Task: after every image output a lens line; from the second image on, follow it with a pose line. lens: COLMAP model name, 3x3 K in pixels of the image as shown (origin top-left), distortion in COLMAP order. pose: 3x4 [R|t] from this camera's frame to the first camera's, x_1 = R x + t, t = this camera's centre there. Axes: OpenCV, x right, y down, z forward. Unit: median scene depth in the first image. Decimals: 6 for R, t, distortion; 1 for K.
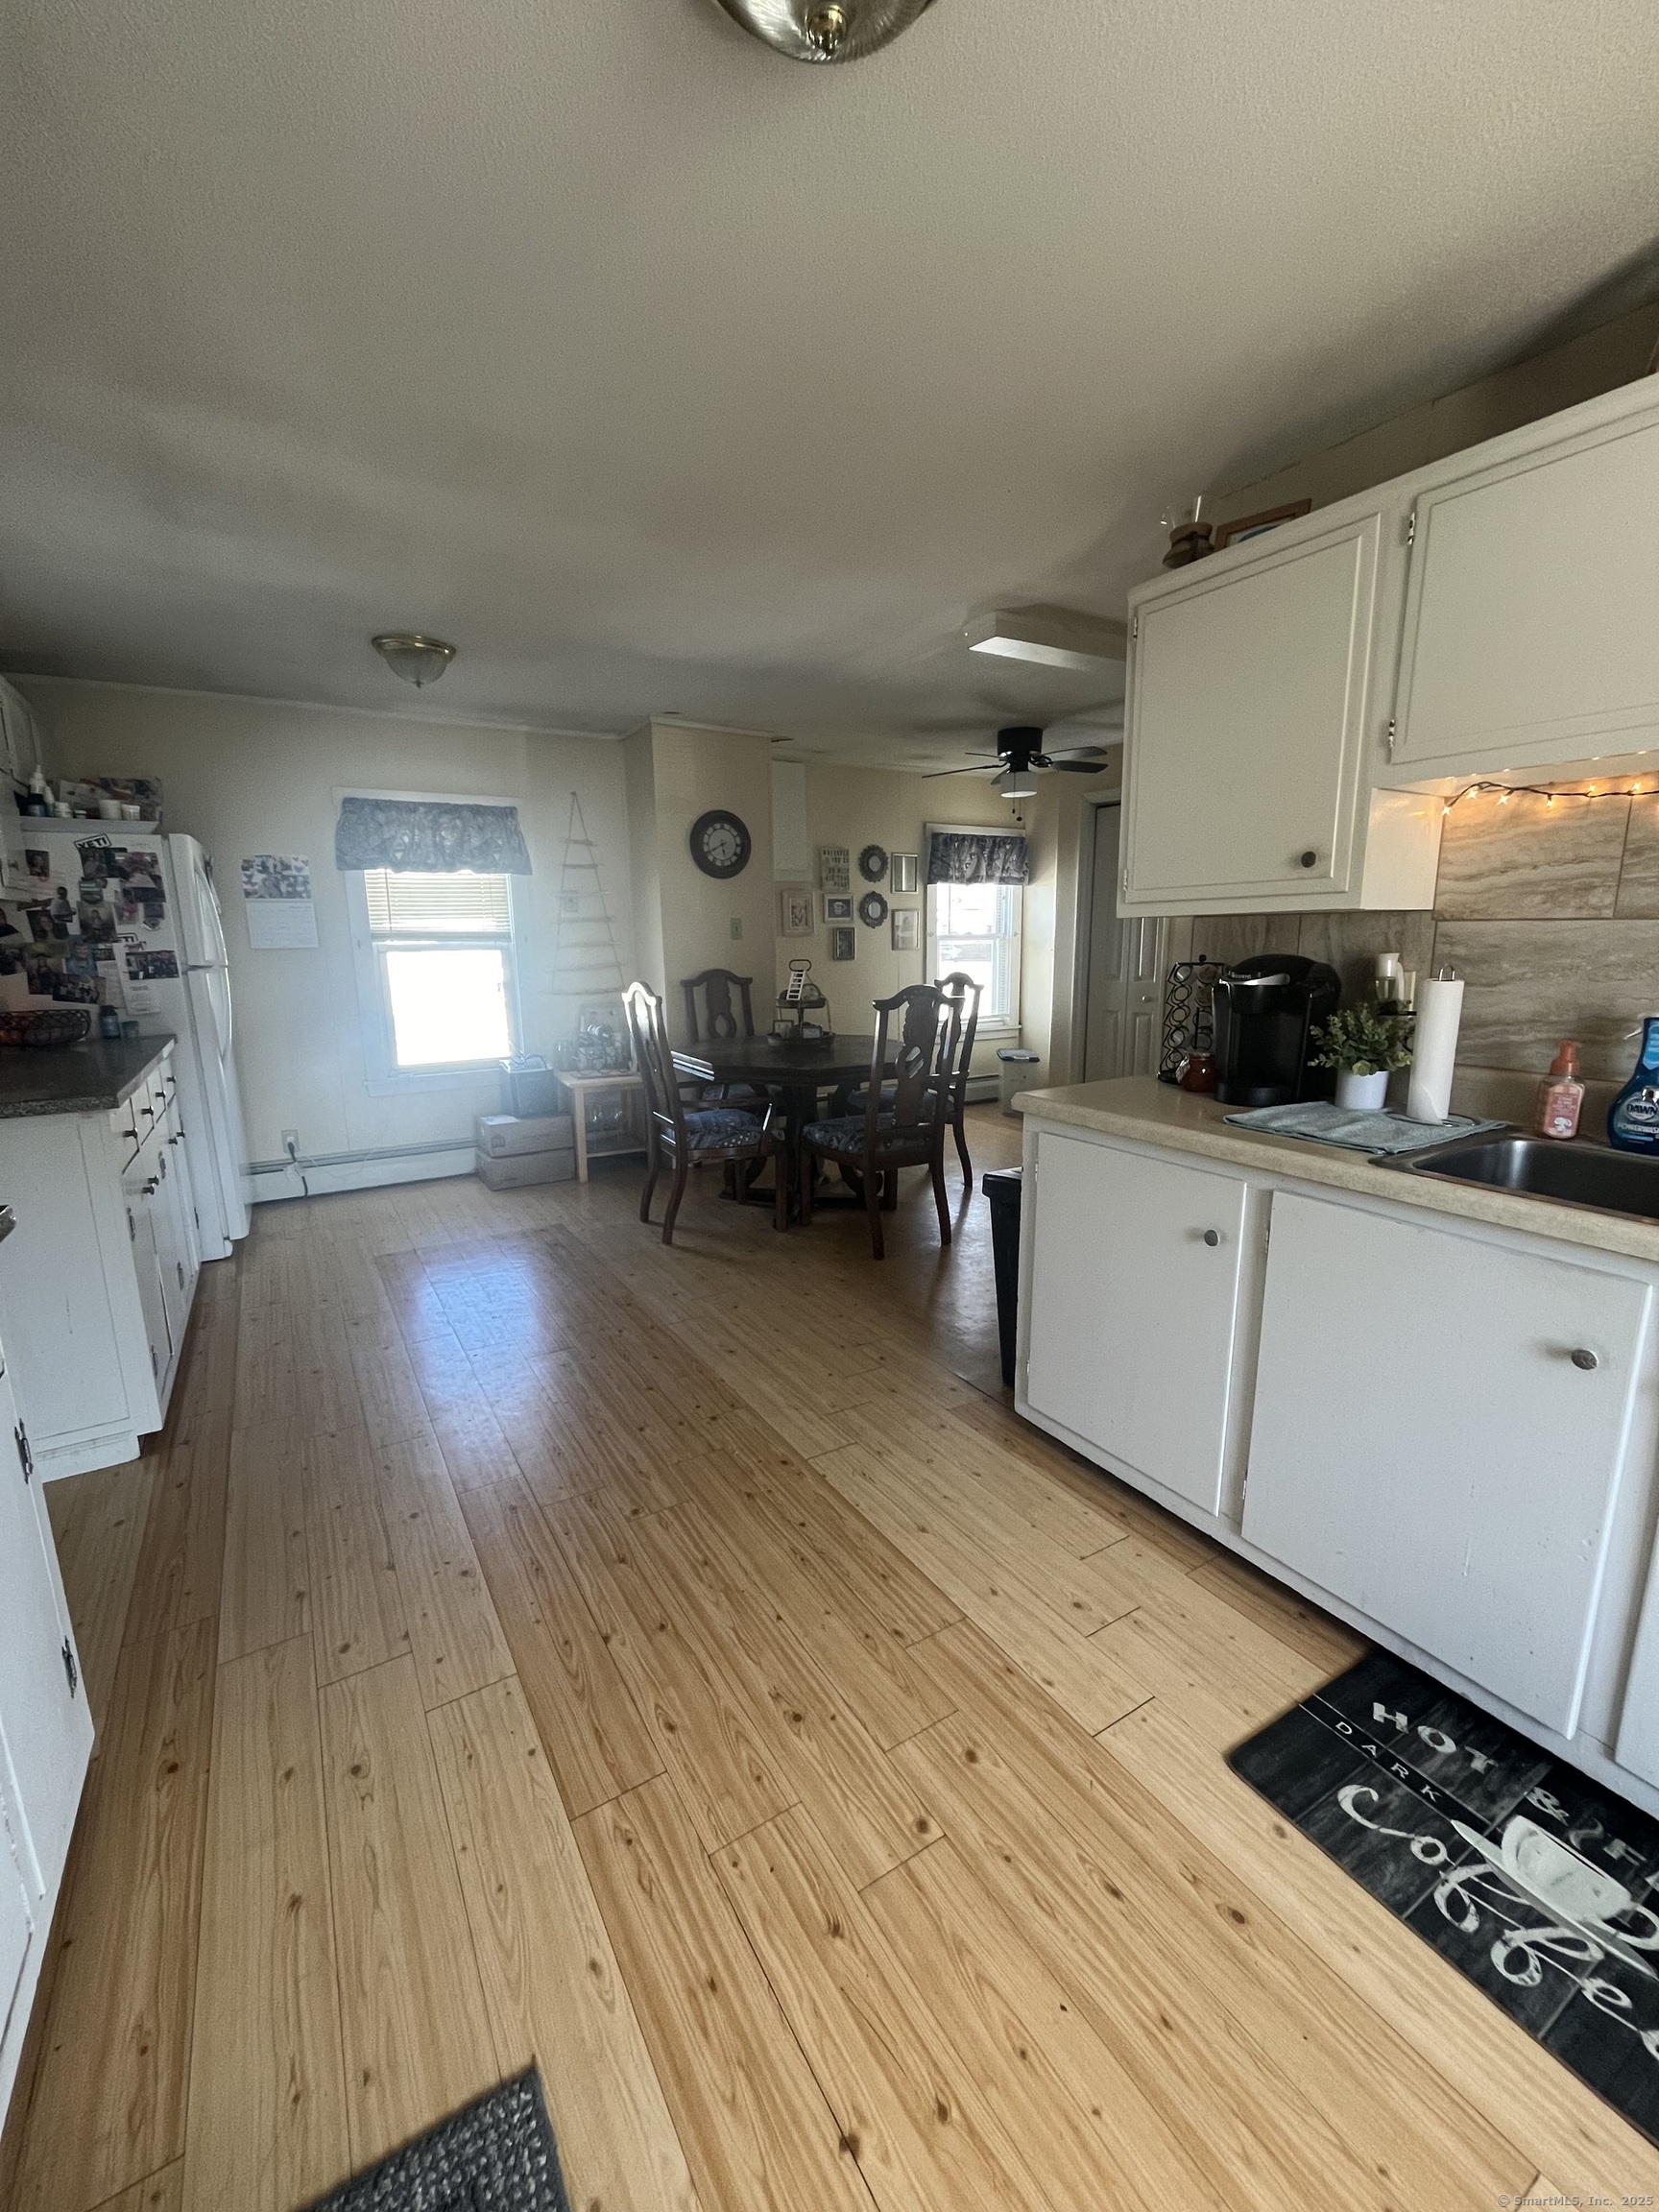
lens RADIAL K [[892.9, 0, 820.5], [0, 892.9, 1103.3], [0, 0, 1]] dist [-0.005174, 0.001013]
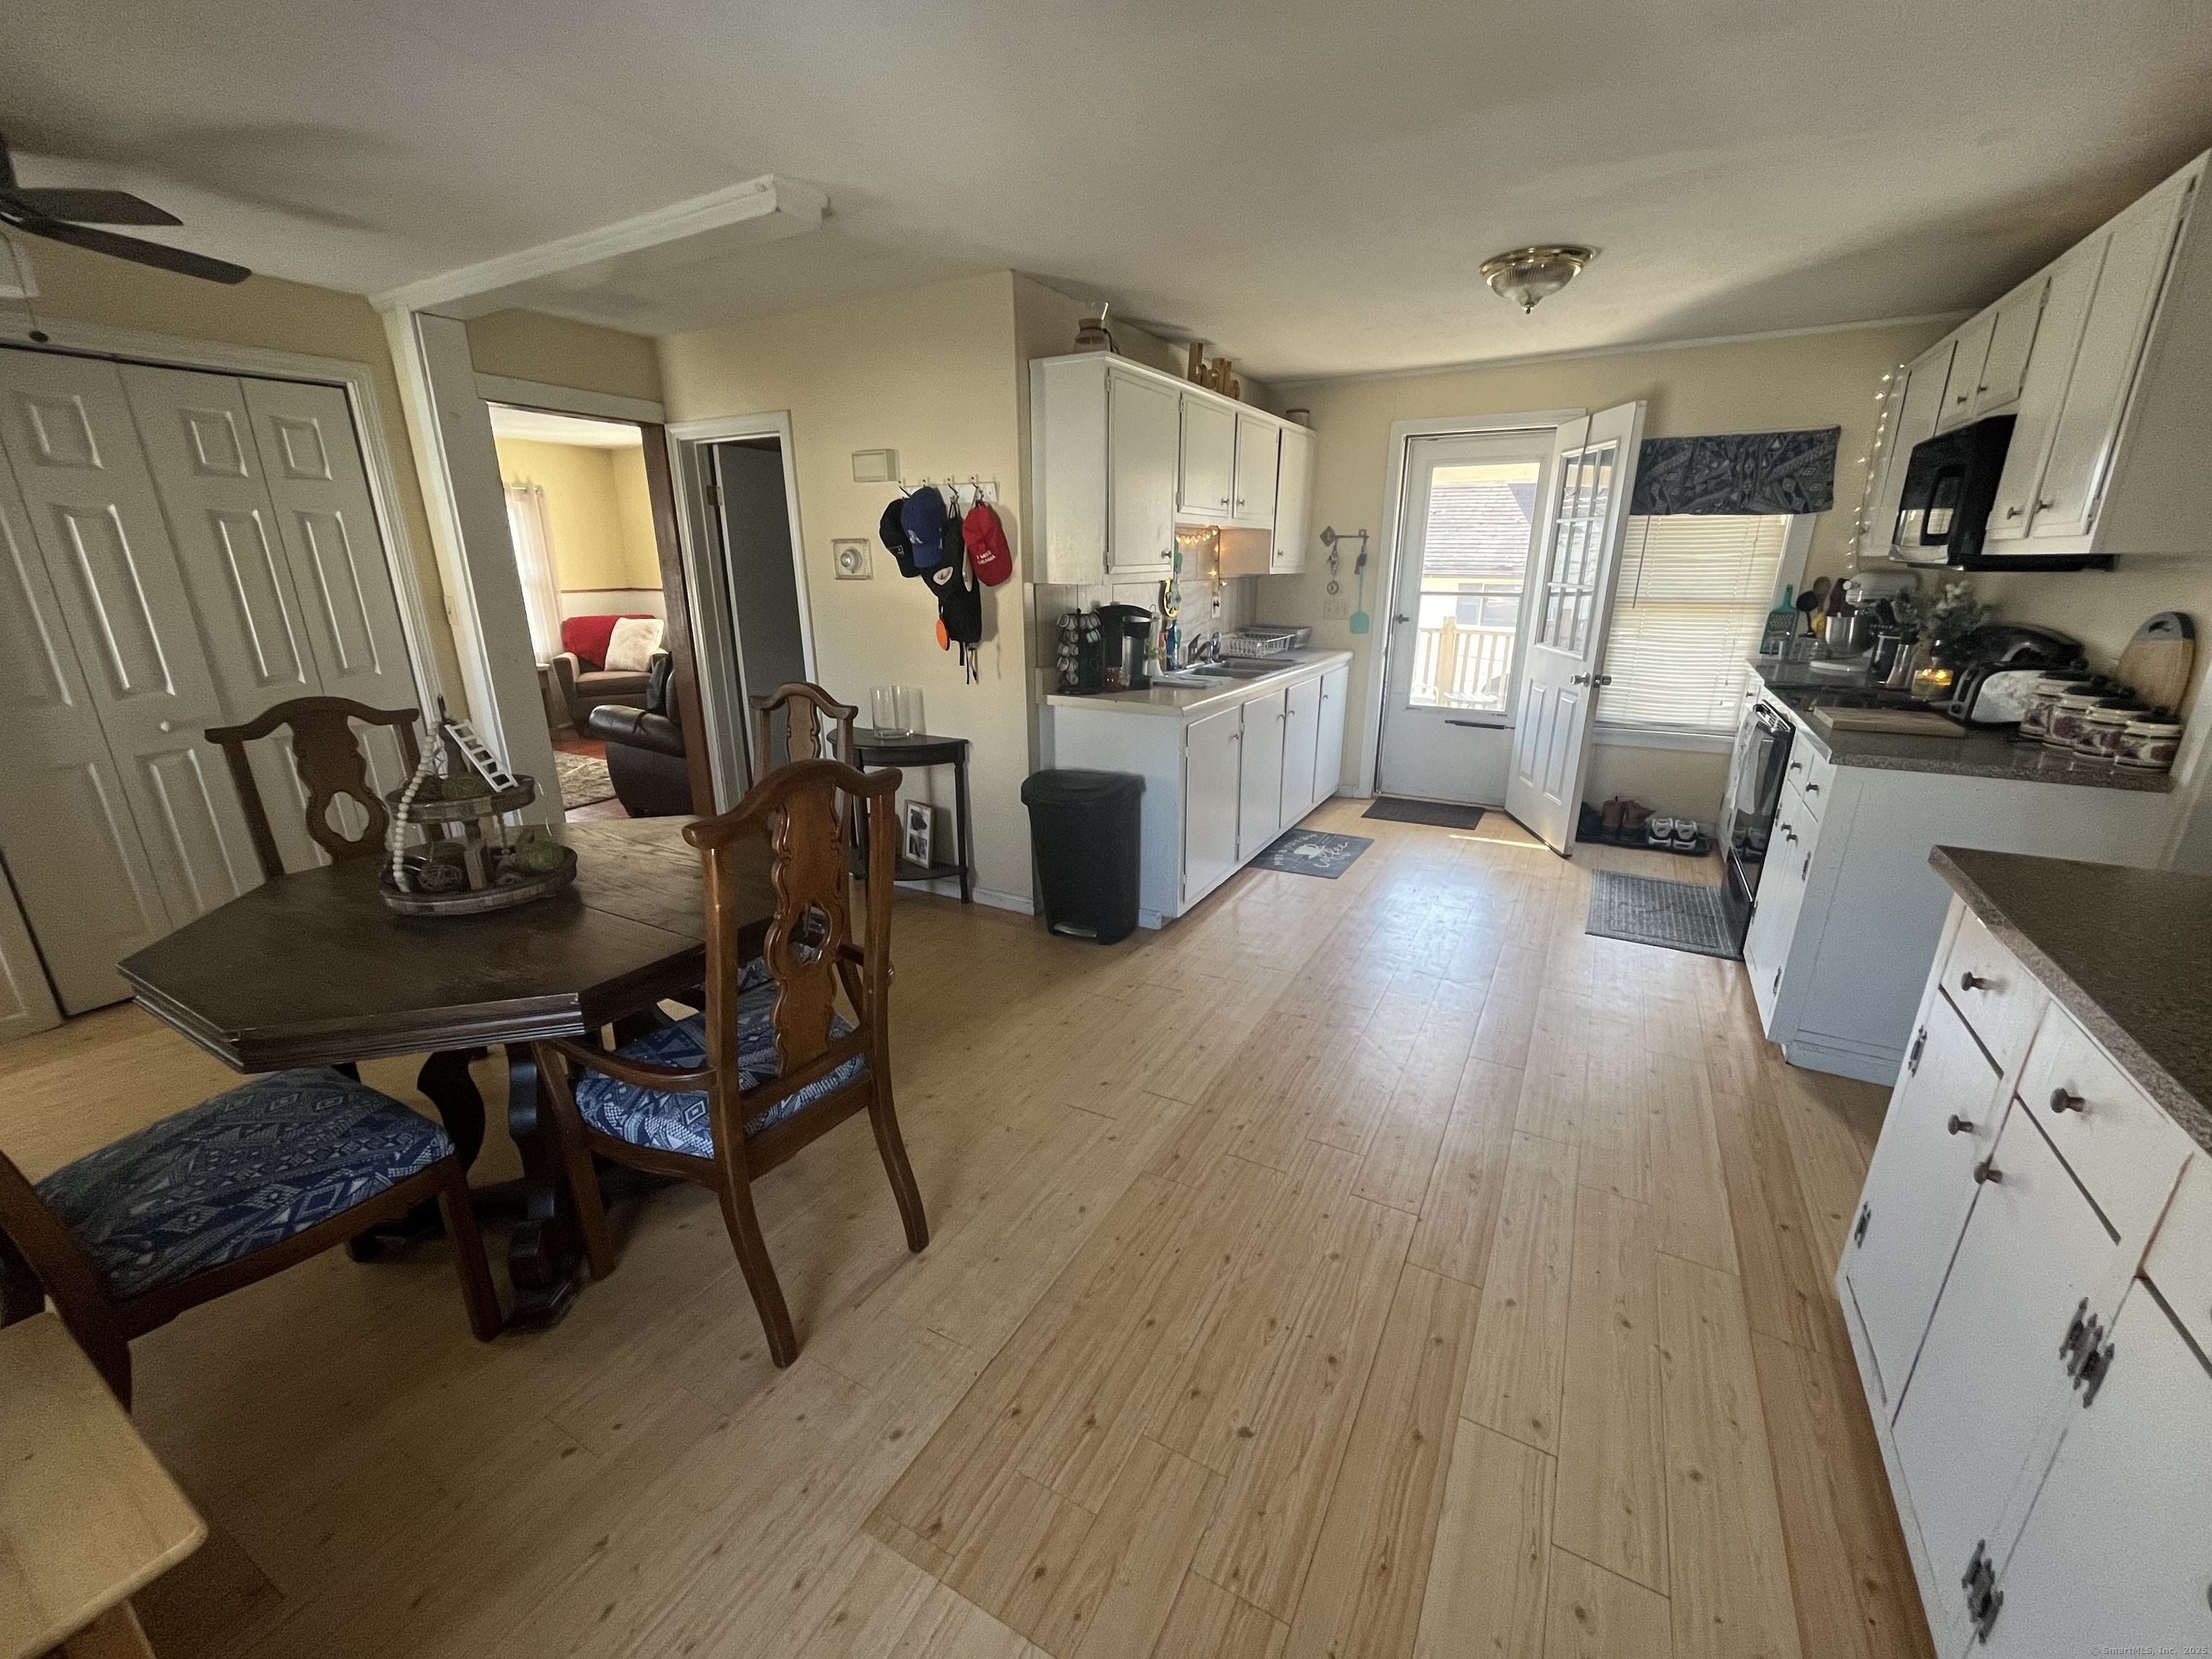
lens RADIAL K [[892.9, 0, 1107.2], [0, 892.9, 835.5], [0, 0, 1]] dist [-0.005174, 0.001013]
pose [[-0.492008, -0.247325, 0.834721, -0.702964], [0.171870, 0.912334, 0.371627, -0.269375], [-0.853457, 0.326307, -0.406368, 1.237544]]
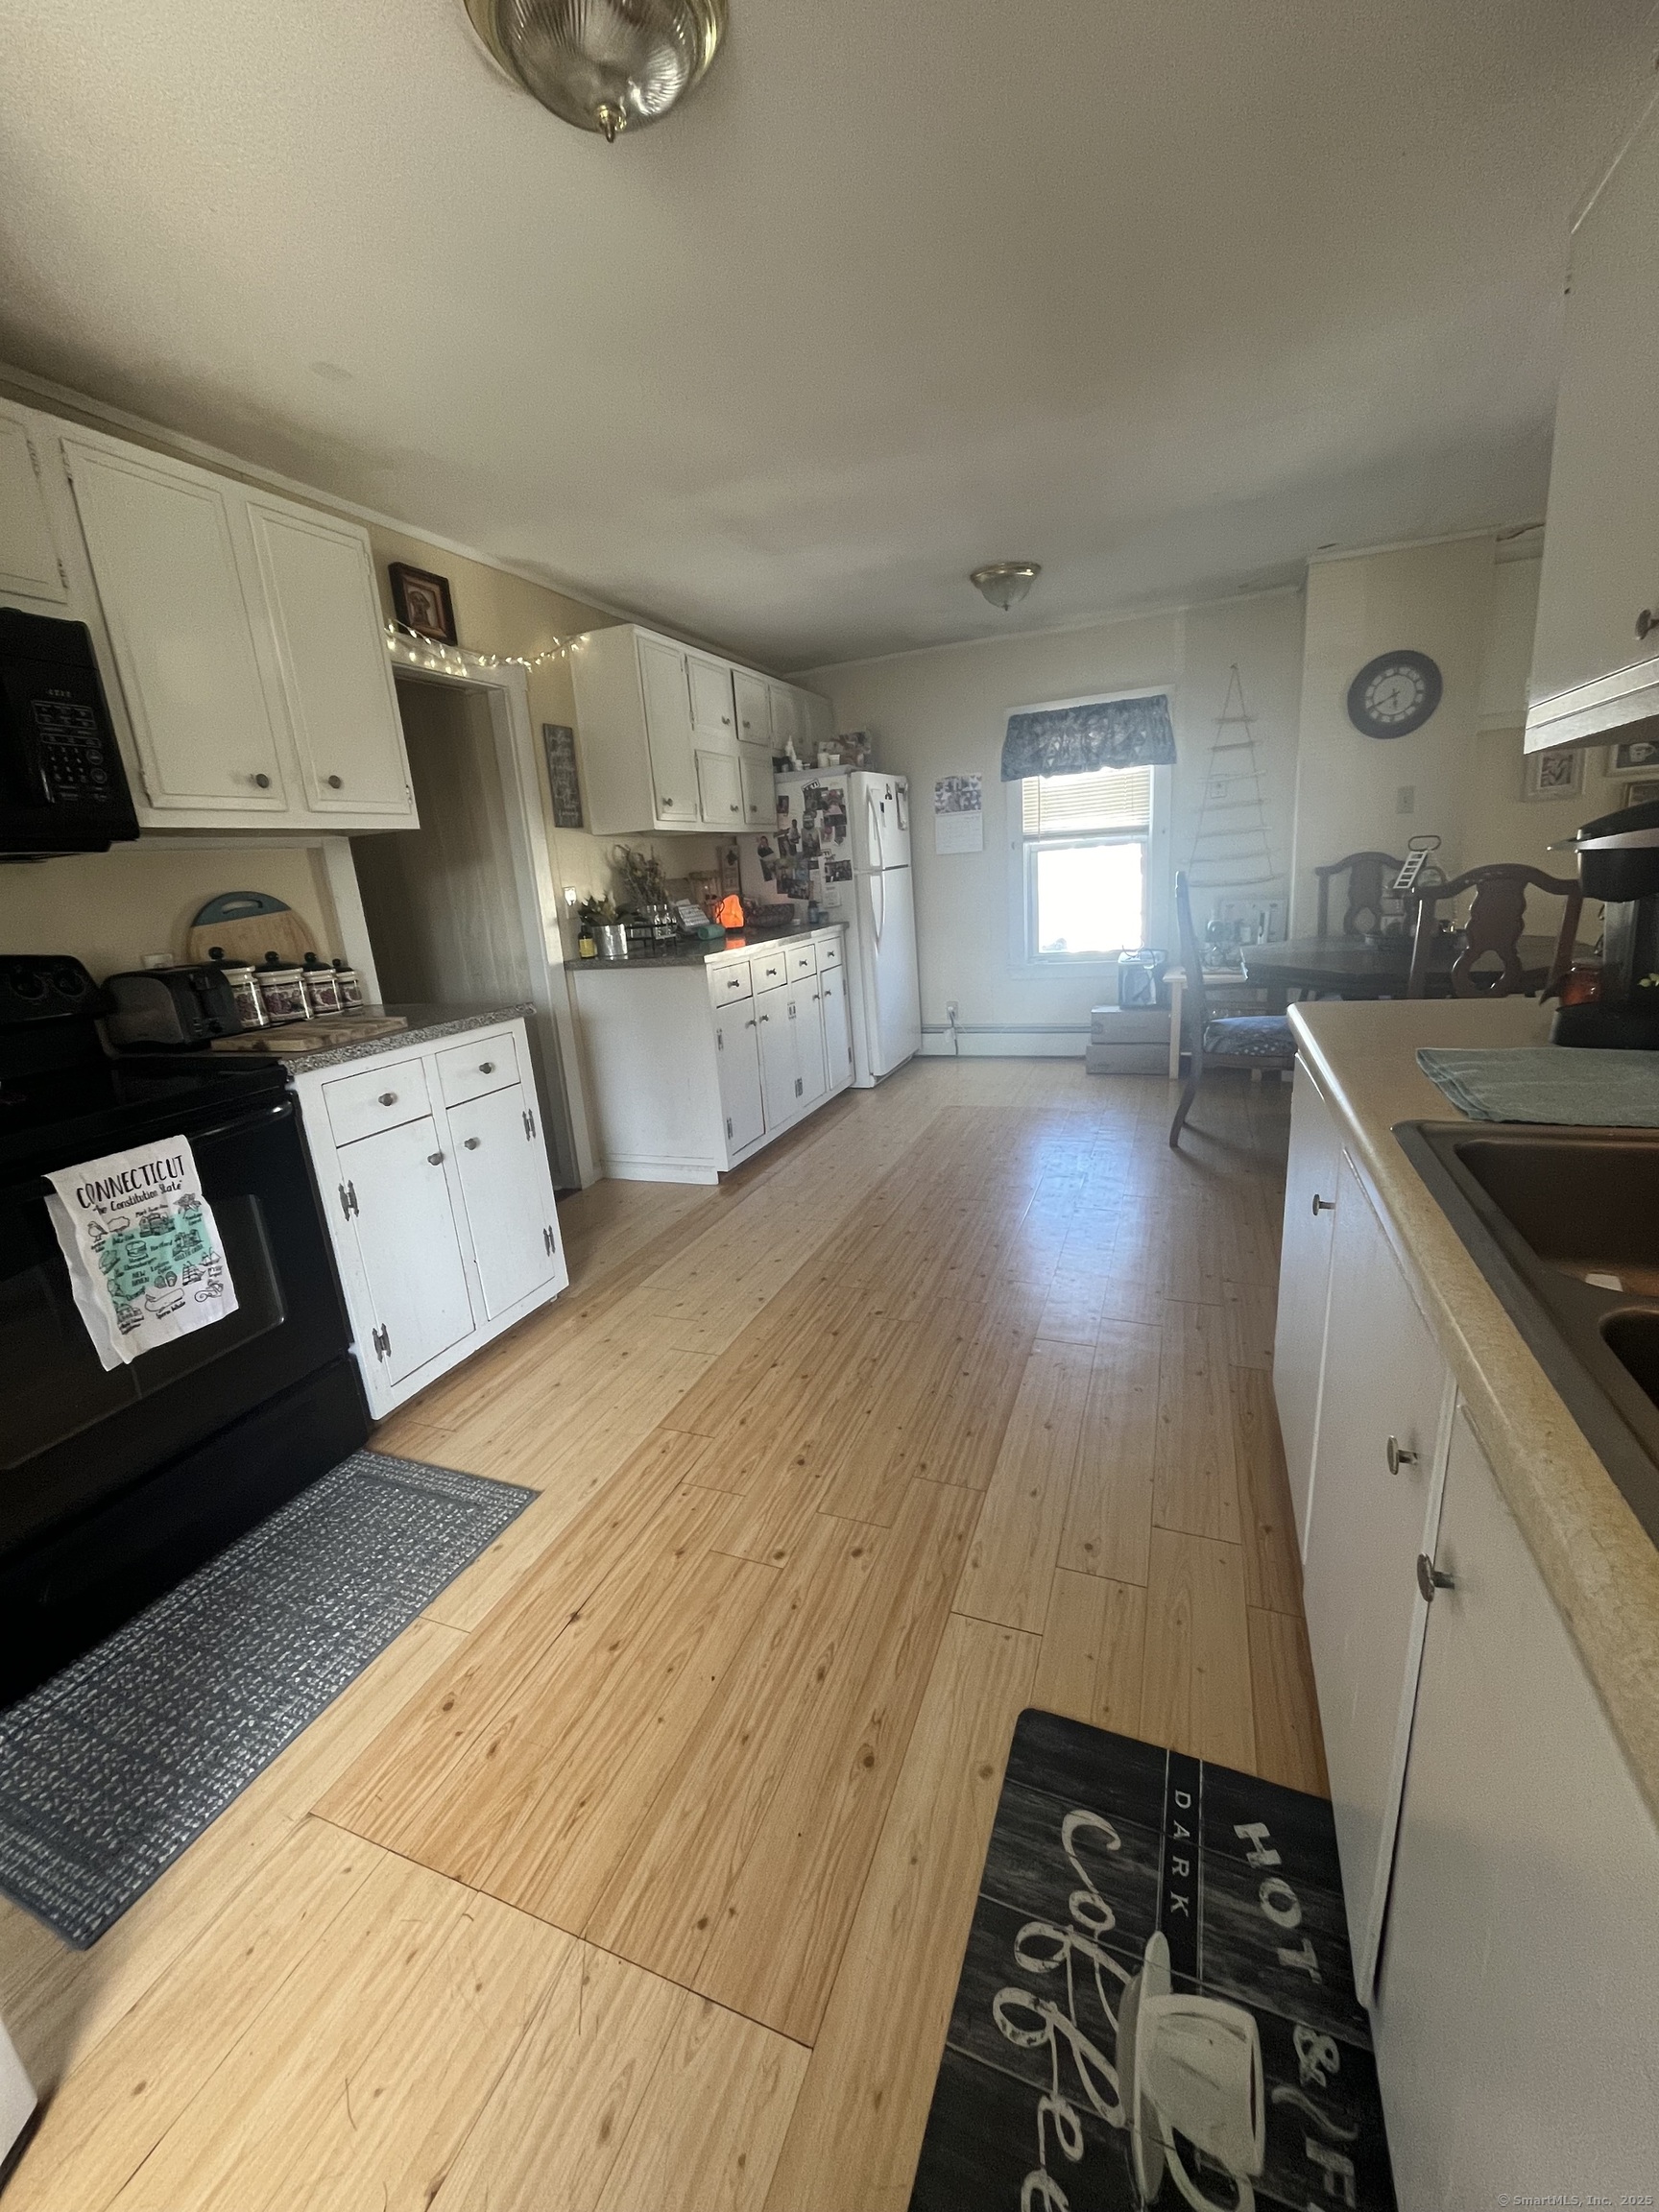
lens RADIAL K [[892.9, 0, 819.1], [0, 892.9, 1106.6], [0, 0, 1]] dist [-0.005174, 0.001013]
pose [[0.594953, 0.173137, -0.784891, 0.424192], [-0.081068, 0.984470, 0.155712, -0.006543], [0.799662, -0.029012, 0.599750, 0.125685]]
